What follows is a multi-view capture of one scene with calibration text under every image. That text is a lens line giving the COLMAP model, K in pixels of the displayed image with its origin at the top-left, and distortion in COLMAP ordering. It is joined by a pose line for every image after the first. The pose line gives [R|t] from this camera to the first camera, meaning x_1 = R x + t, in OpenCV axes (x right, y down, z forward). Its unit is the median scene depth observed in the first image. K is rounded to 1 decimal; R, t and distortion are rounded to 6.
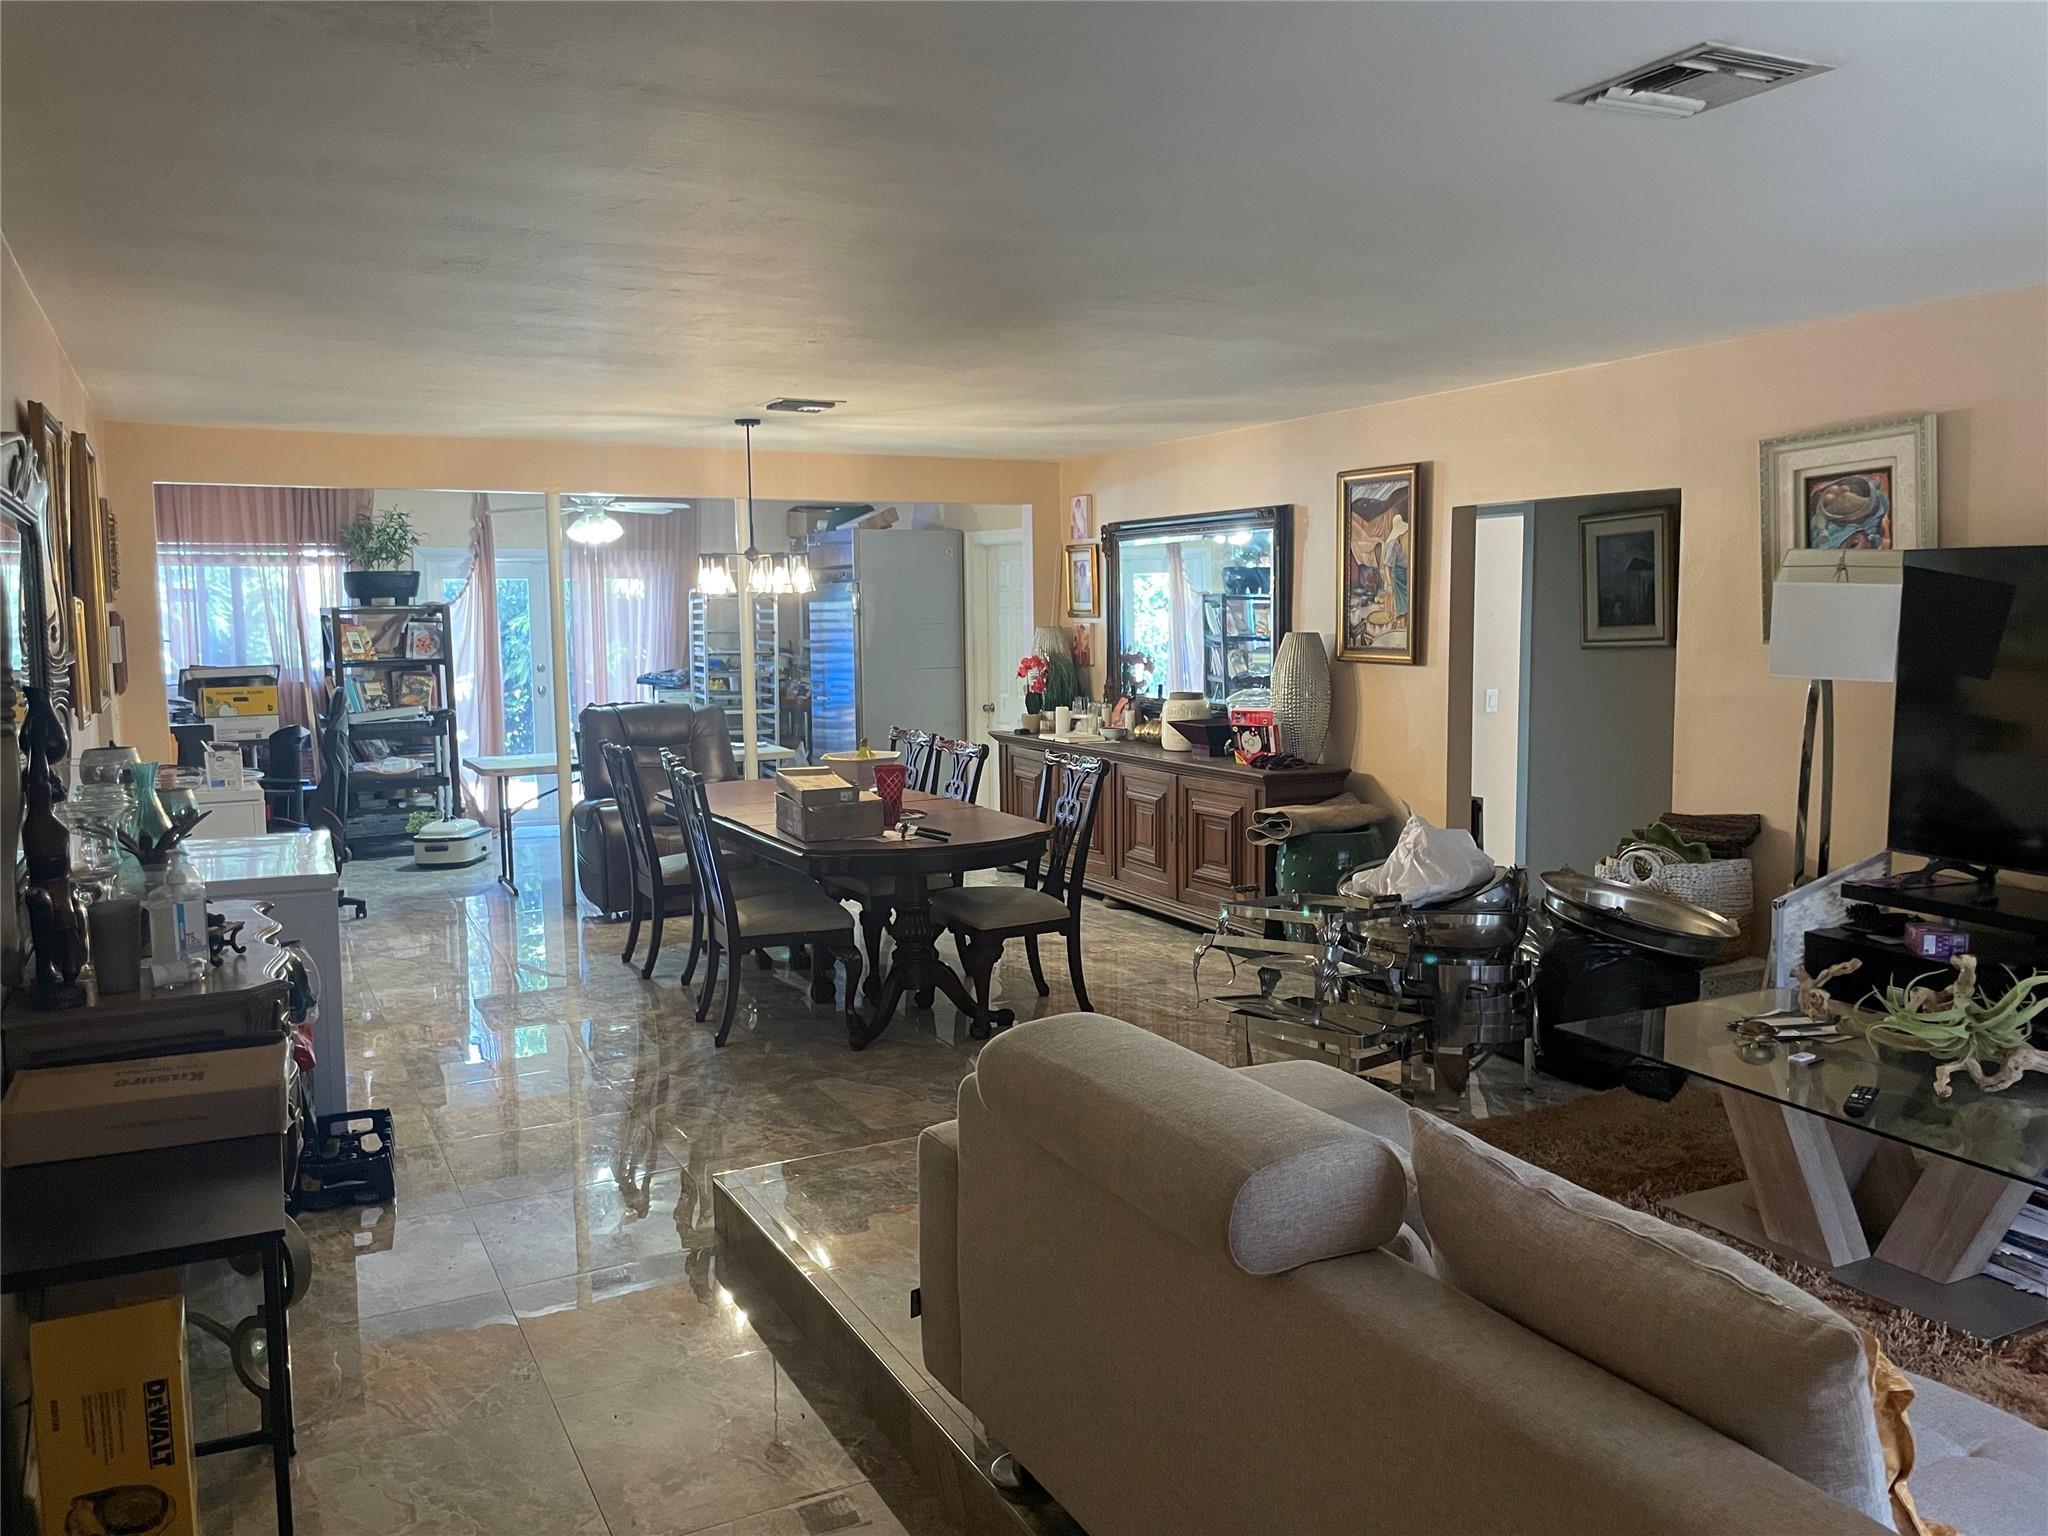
lens RADIAL K [[1600.2, 0, 1023.3], [0, 1600.2, 762.6], [0, 0, 1]] dist [-0.000457, -0.000032]
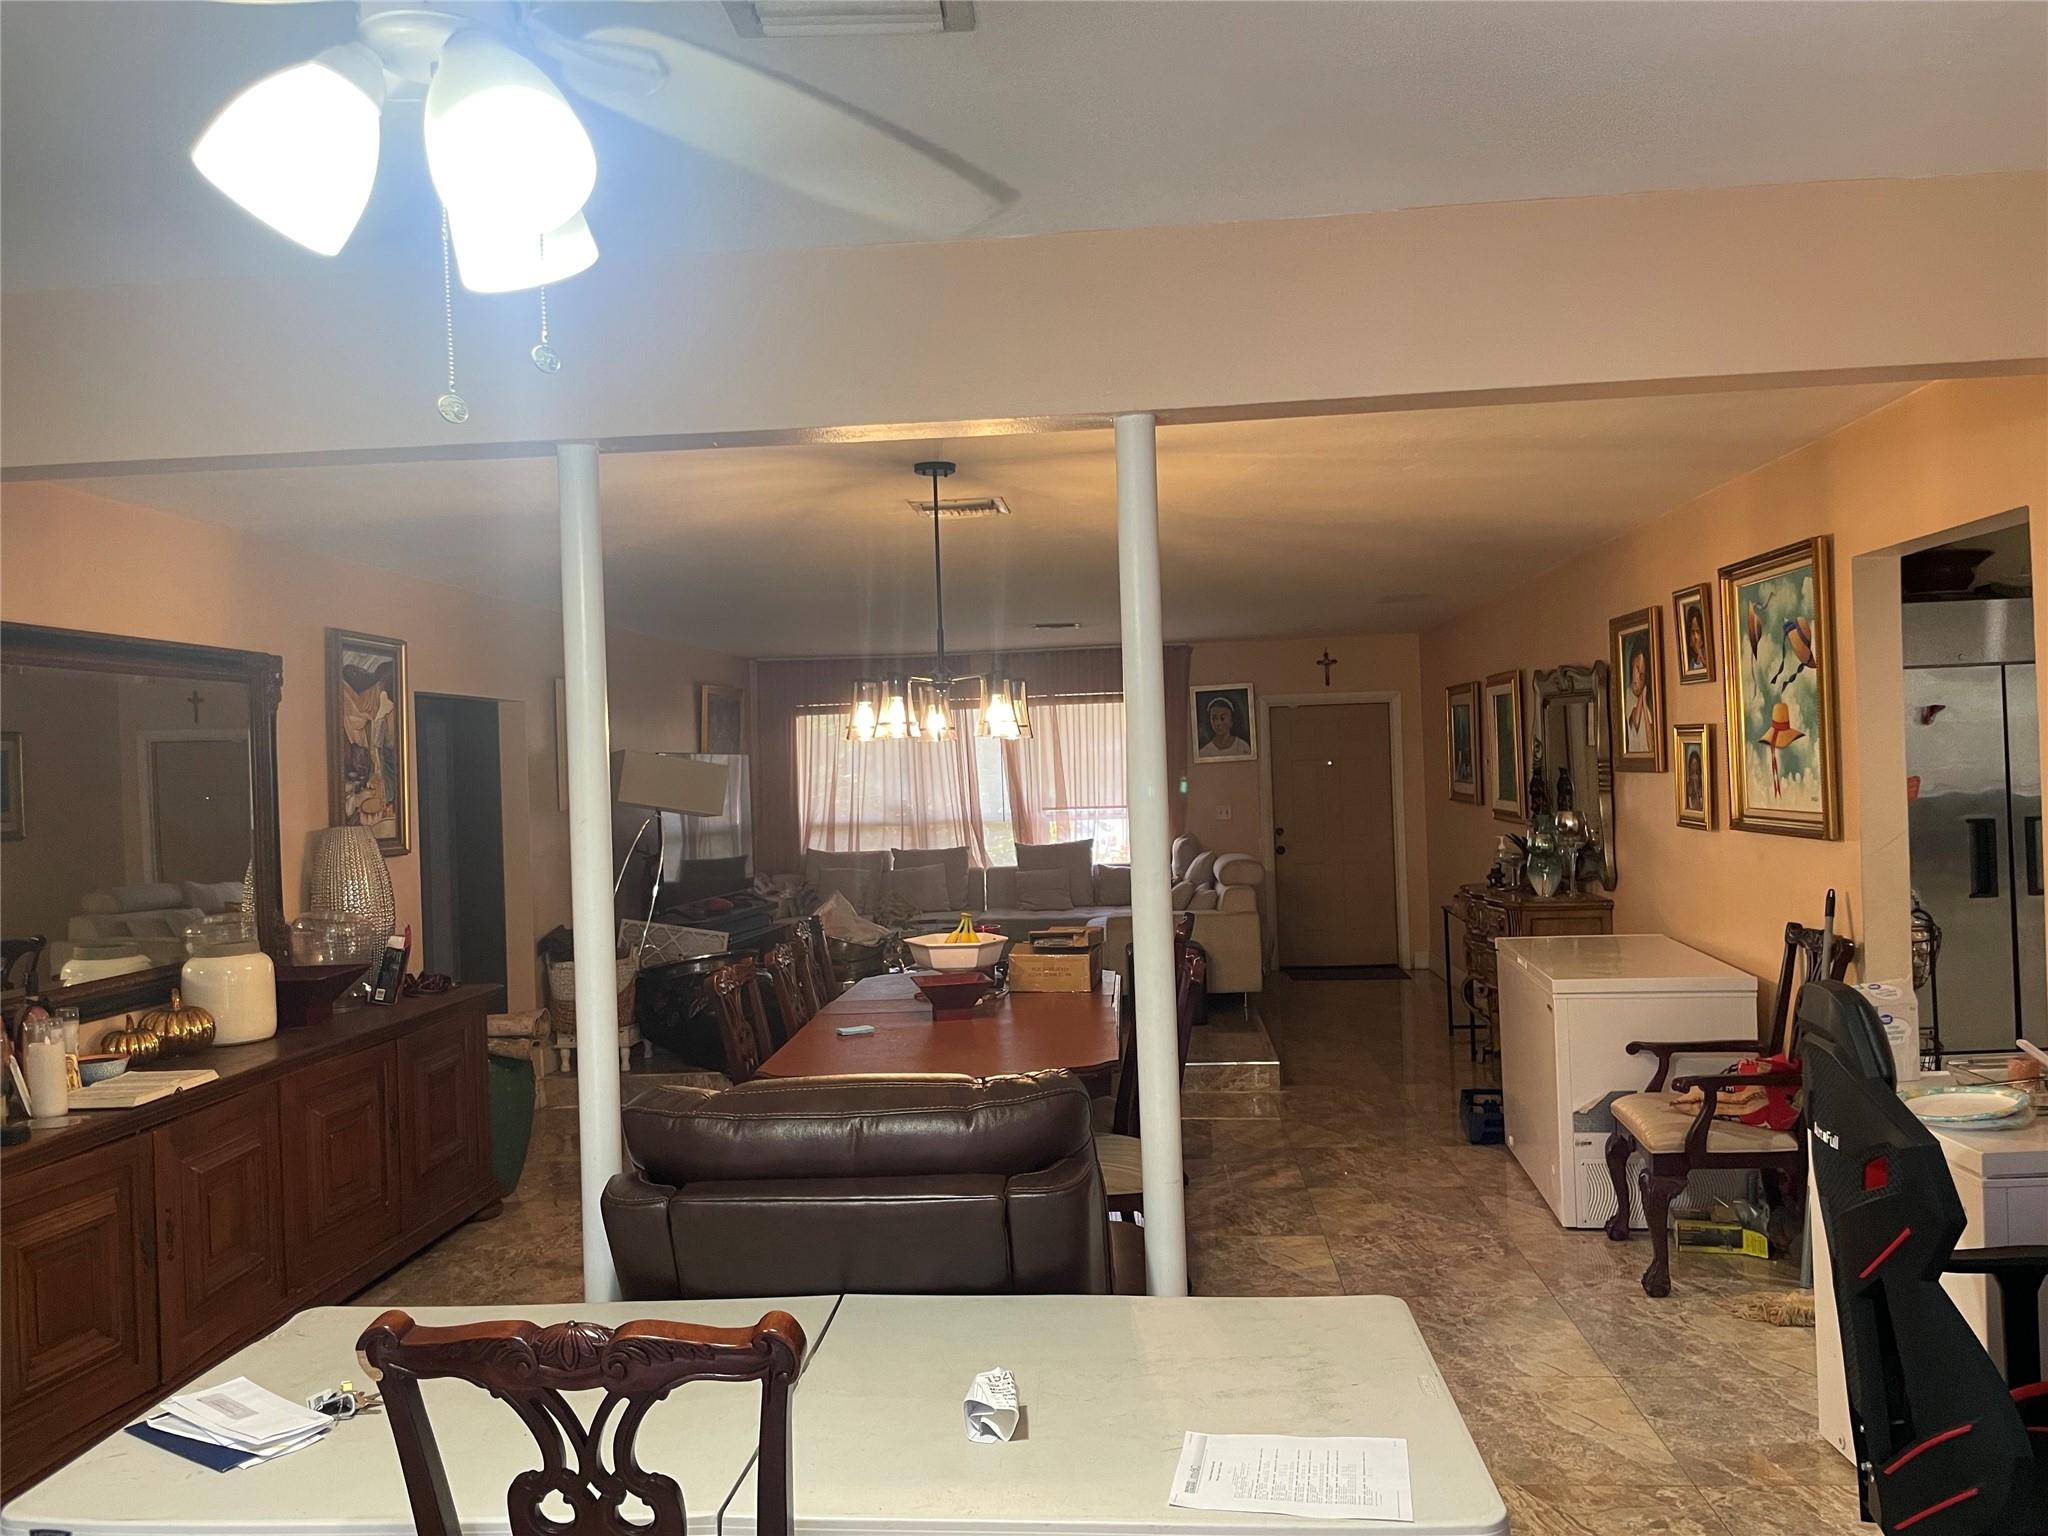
lens RADIAL K [[1600.2, 0, 1025.1], [0, 1600.2, 763.0], [0, 0, 1]] dist [-0.000457, -0.000032]
pose [[-0.850281, 0.041630, 0.524680, -0.536621], [0.097016, 0.992182, 0.078499, -0.147661], [-0.517310, 0.117649, -0.847673, 1.555376]]
